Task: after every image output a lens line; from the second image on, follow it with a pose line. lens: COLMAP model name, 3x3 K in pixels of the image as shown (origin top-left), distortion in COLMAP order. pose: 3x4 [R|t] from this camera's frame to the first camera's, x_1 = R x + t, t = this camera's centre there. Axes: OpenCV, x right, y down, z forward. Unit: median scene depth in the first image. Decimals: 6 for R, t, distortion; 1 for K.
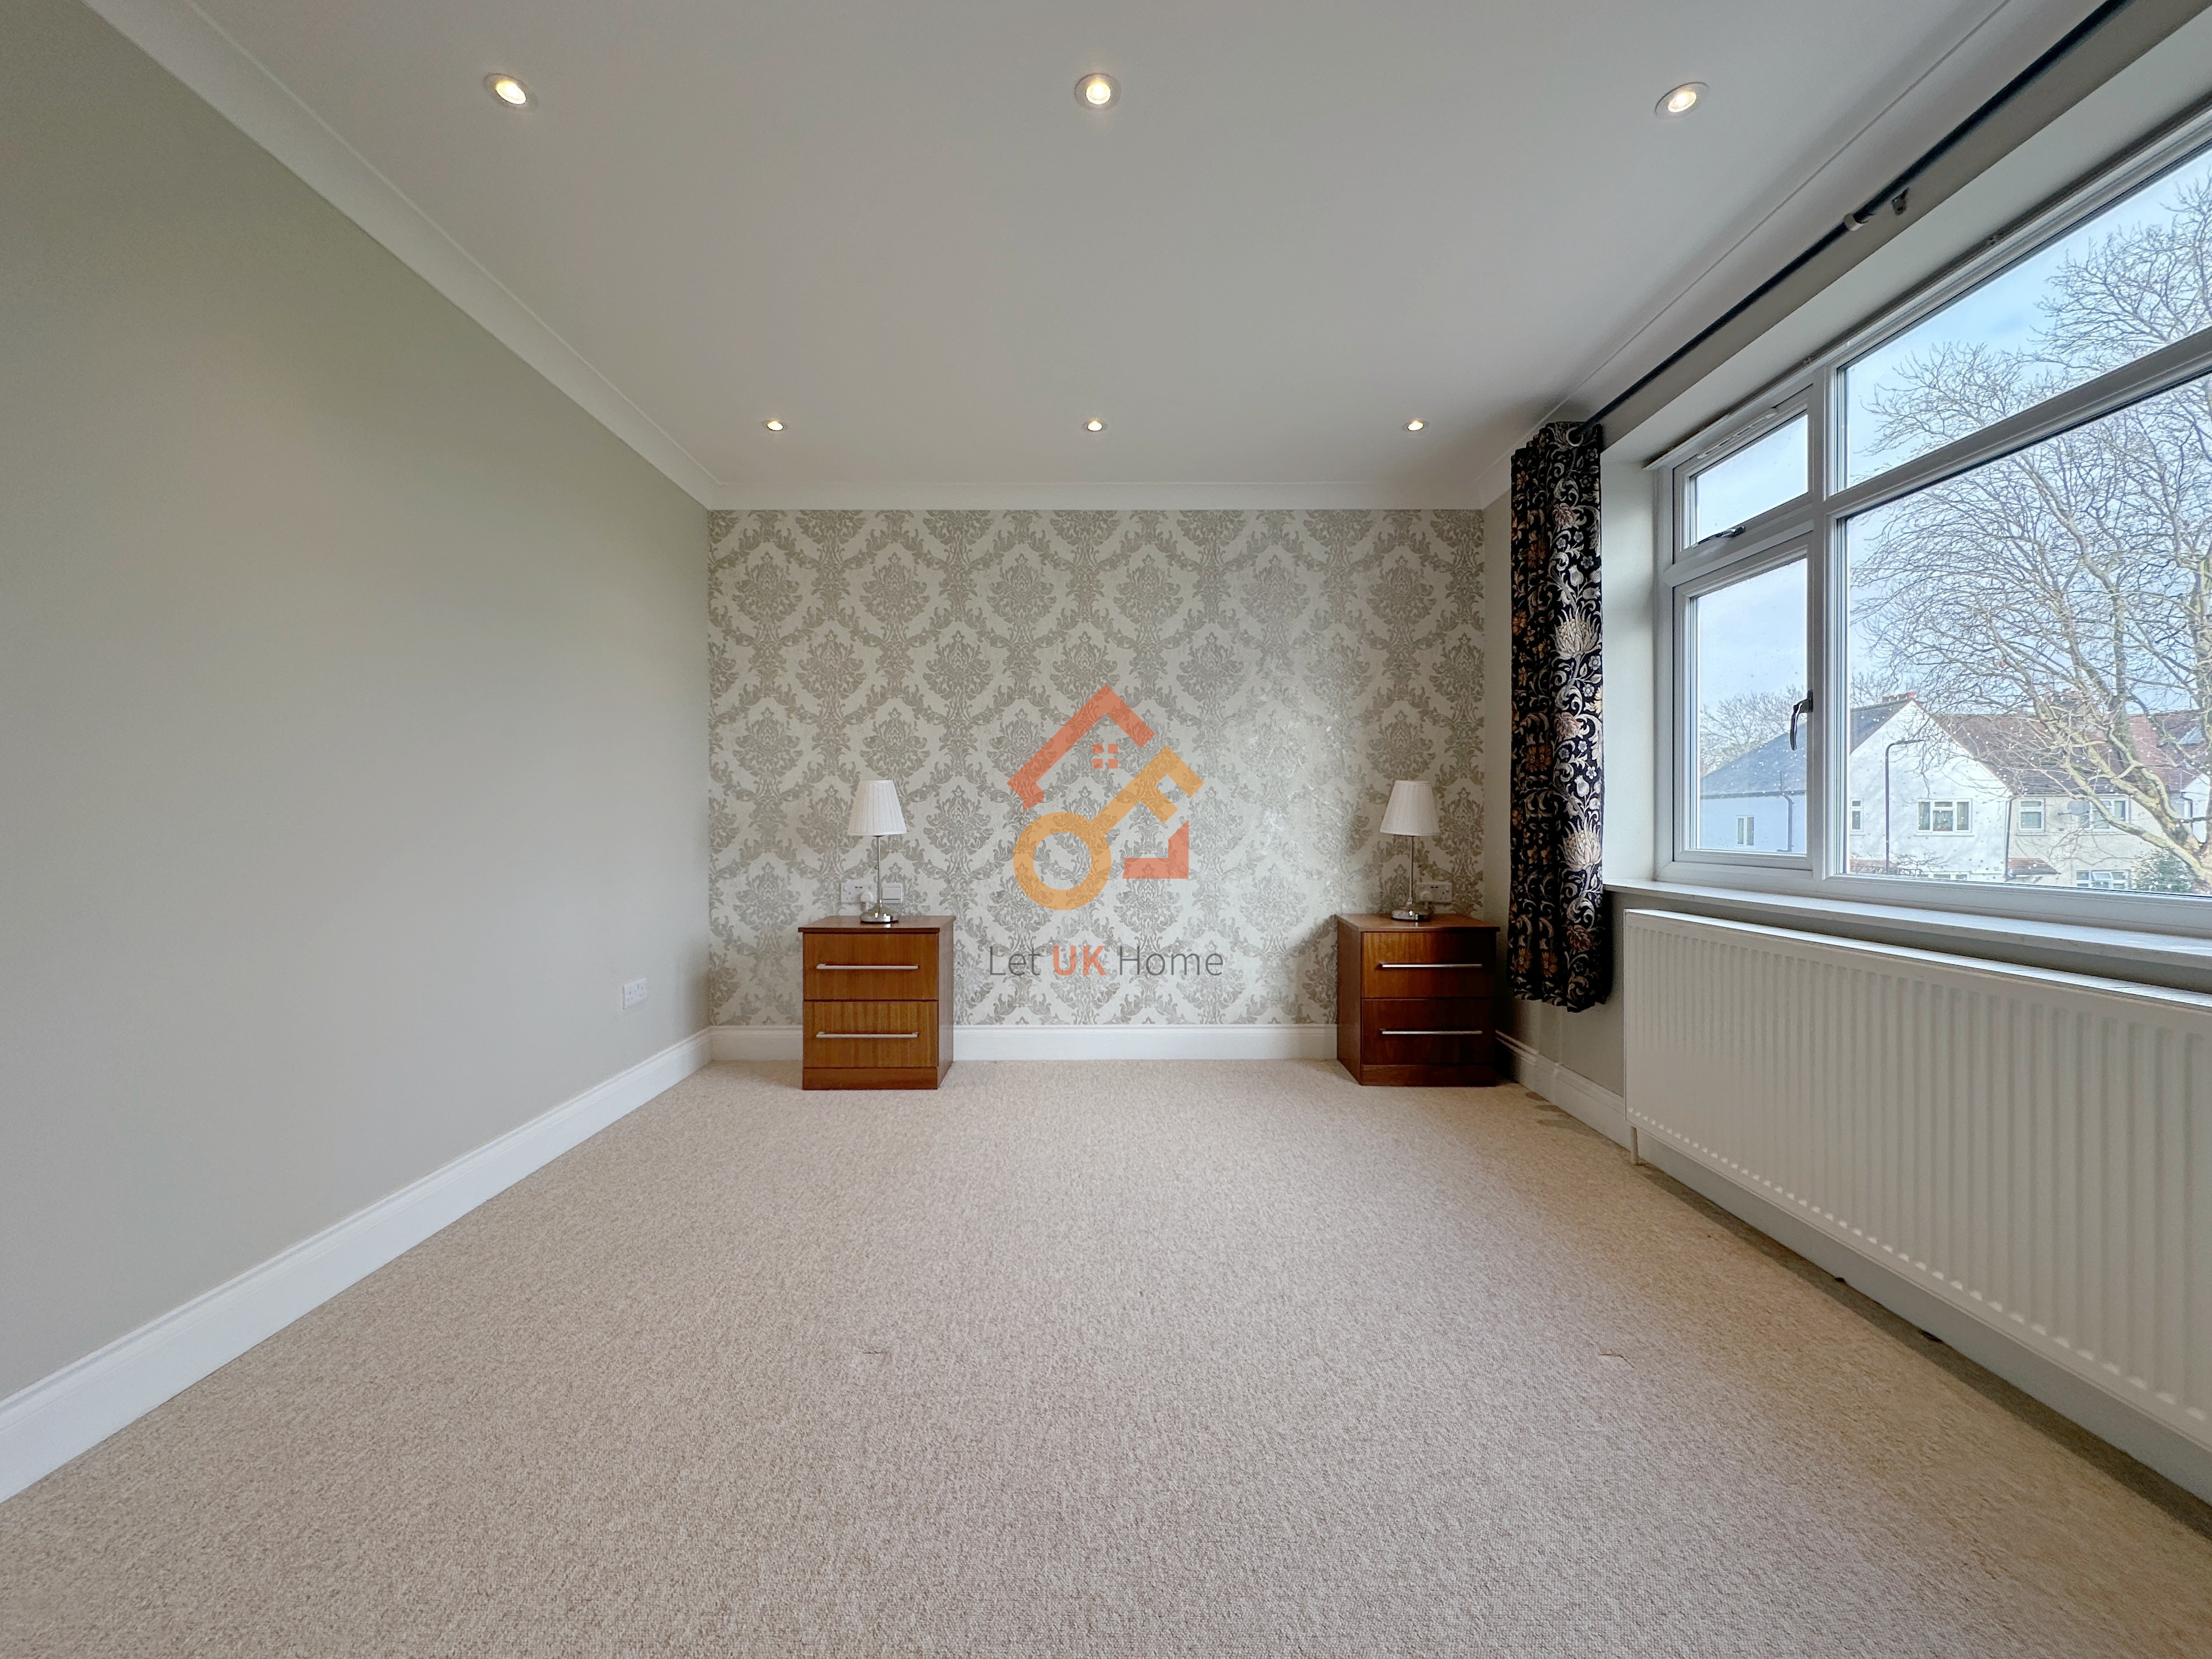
lens RADIAL K [[881.7, 0, 1106.0], [0, 881.7, 829.5], [0, 0, 1]] dist [-0.002260, -0.000218]
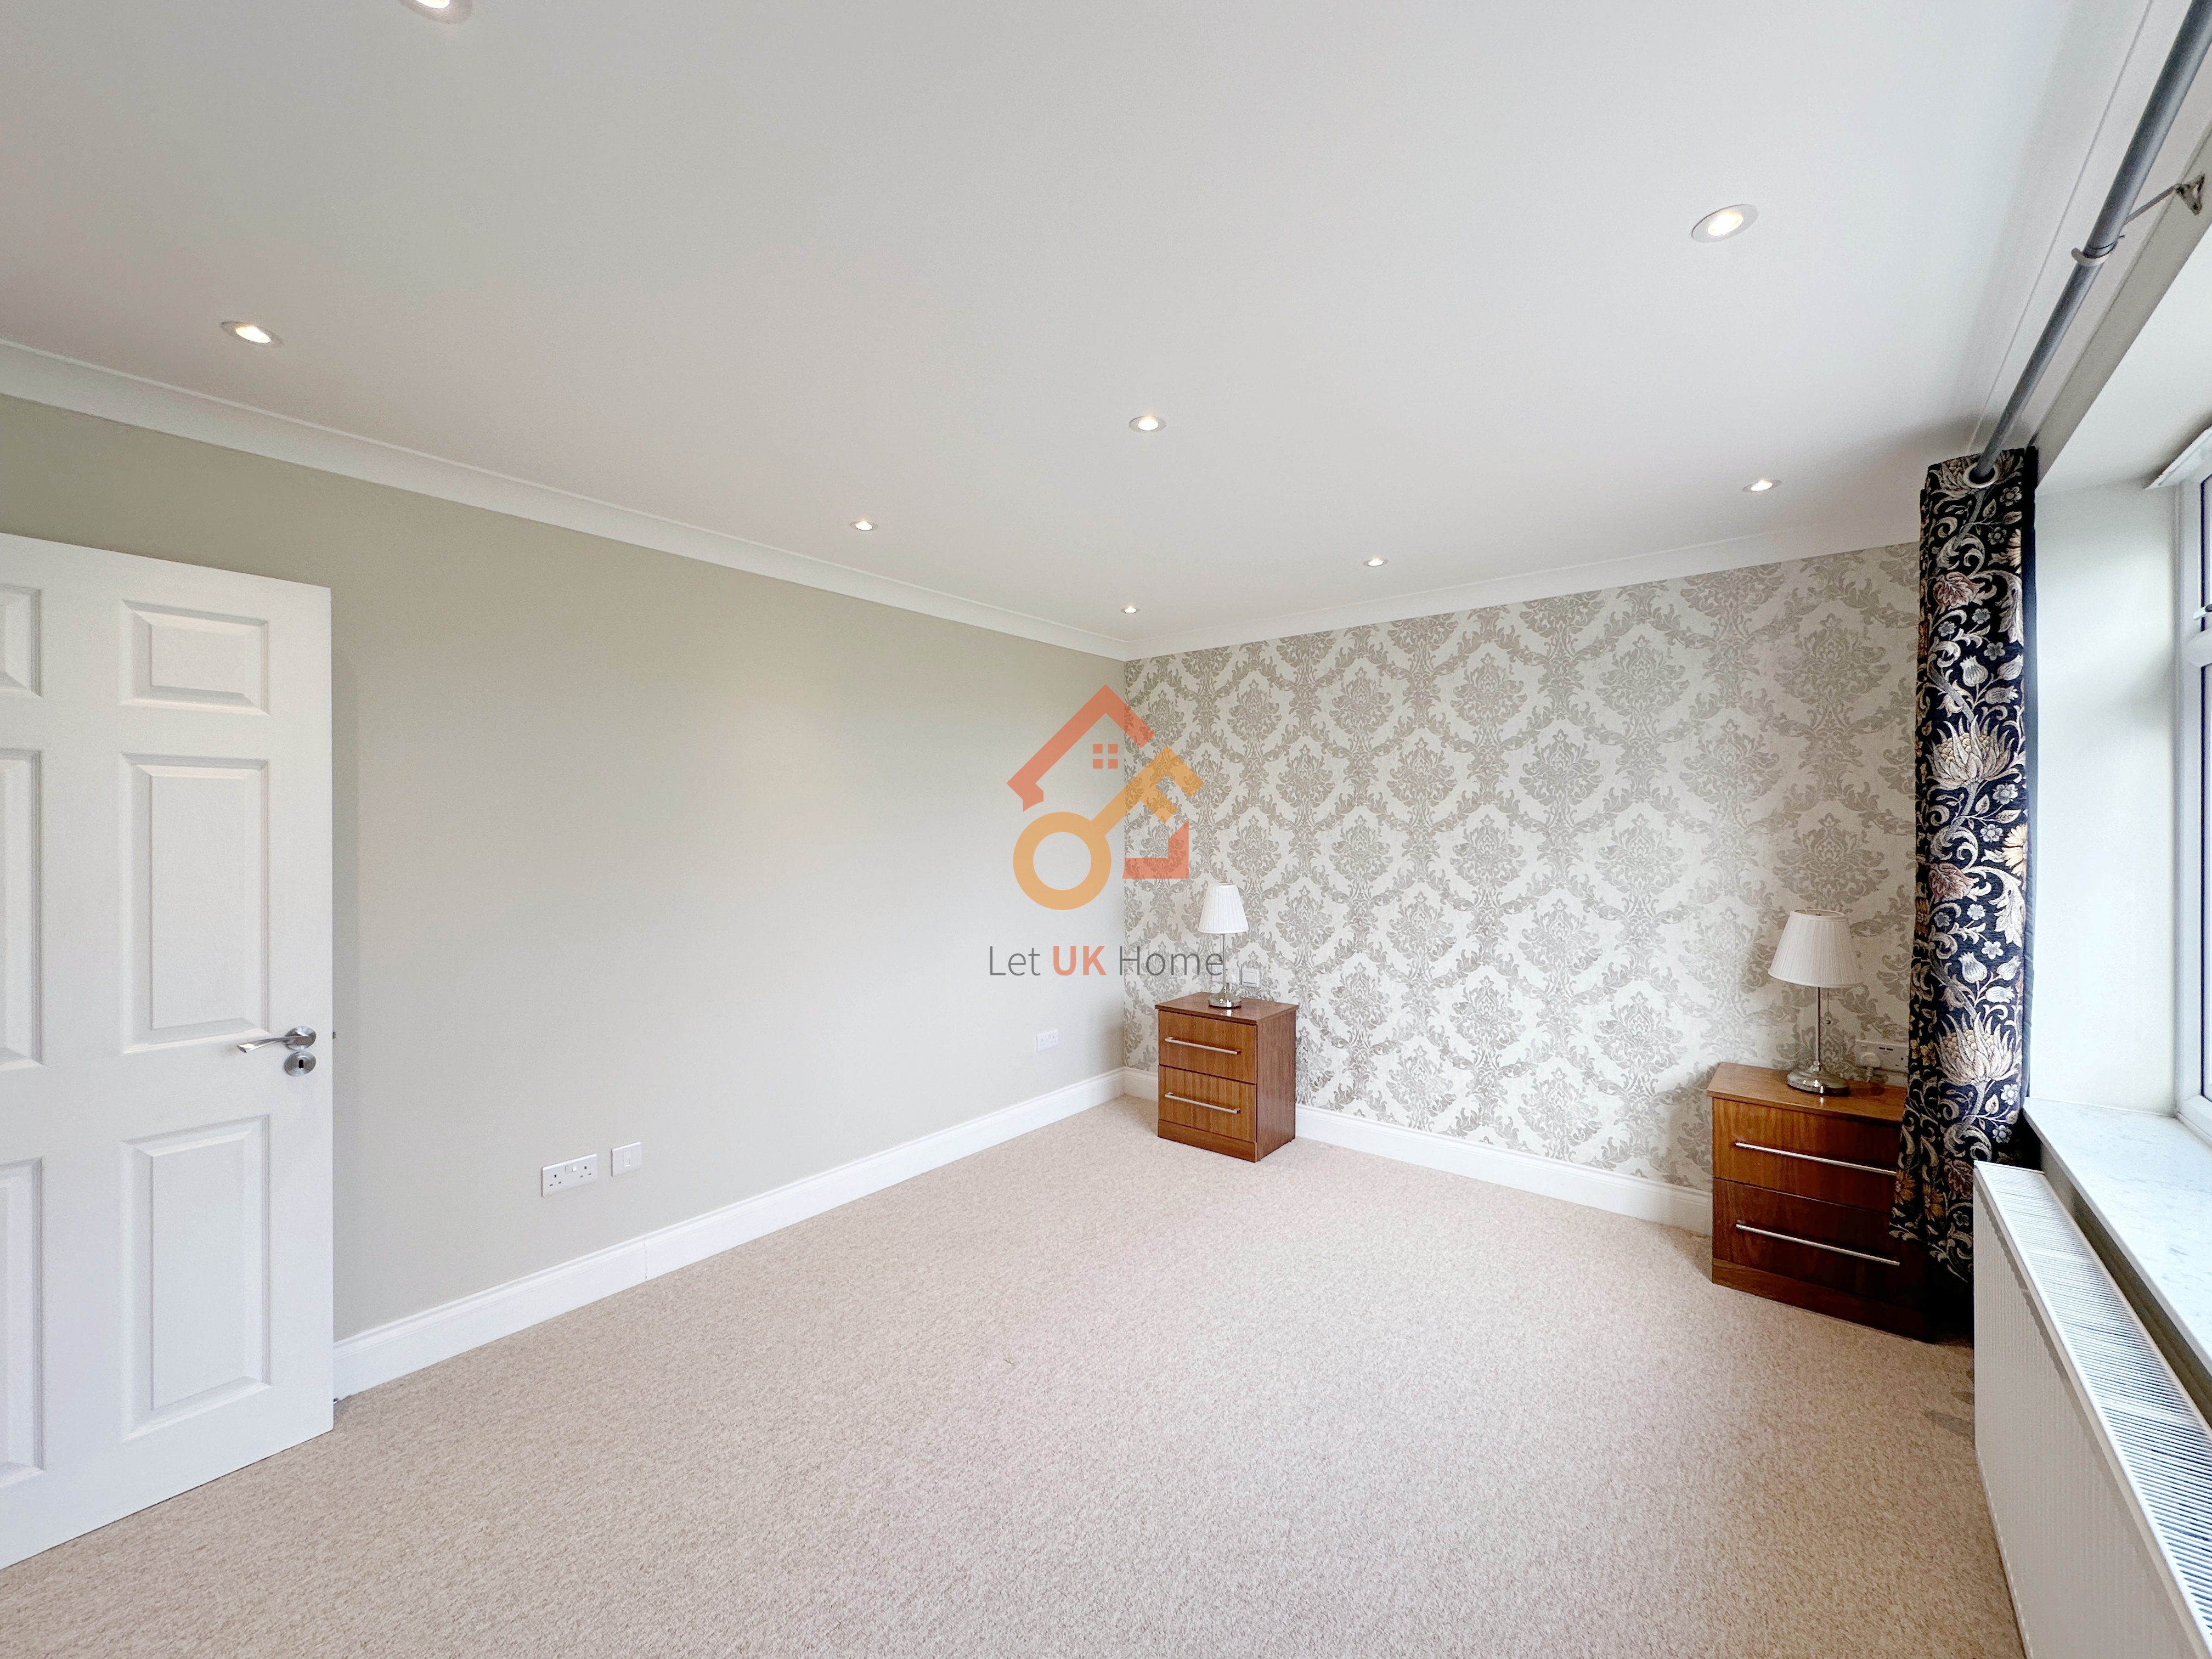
lens RADIAL K [[880.0, 0, 1106.0], [0, 880.0, 829.5], [0, 0, 1]] dist [0.000883, 0.000102]
pose [[0.773165, 0.003241, -0.634197, 0.336292], [-0.004995, 0.999987, -0.000979, -0.118026], [0.634185, 0.003925, 0.773171, -0.001731]]
